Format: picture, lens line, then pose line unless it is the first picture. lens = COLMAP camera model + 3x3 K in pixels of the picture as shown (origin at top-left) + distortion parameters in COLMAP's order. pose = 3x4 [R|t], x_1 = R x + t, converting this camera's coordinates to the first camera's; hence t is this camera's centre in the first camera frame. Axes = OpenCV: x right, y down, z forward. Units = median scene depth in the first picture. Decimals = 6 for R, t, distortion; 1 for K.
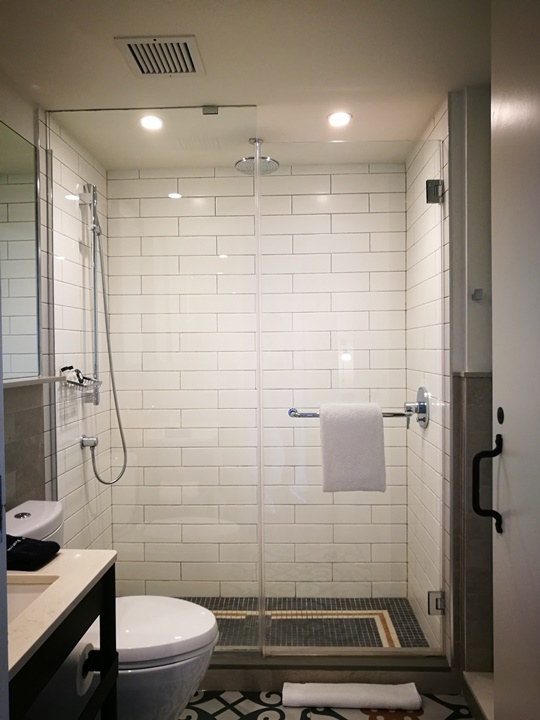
lens RADIAL K [[573.3, 0, 270.0], [0, 573.3, 360.0], [0, 0, 1]] dist [-0.005164, 0.000545]
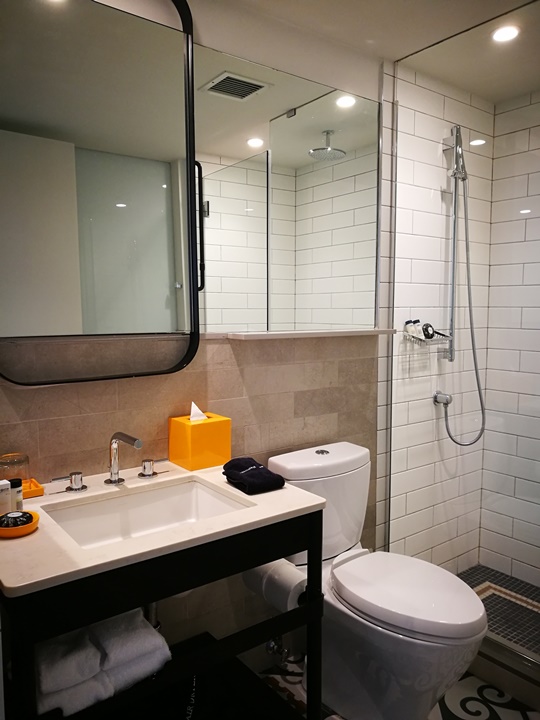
lens RADIAL K [[569.5, 0, 270.0], [0, 569.5, 360.0], [0, 0, 1]] dist [0.001879, 0.003022]
pose [[0.650512, 0.073568, -0.755924, 0.237841], [-0.018685, 0.996547, 0.080906, 0.004922], [0.759266, -0.038506, 0.649640, 0.160969]]
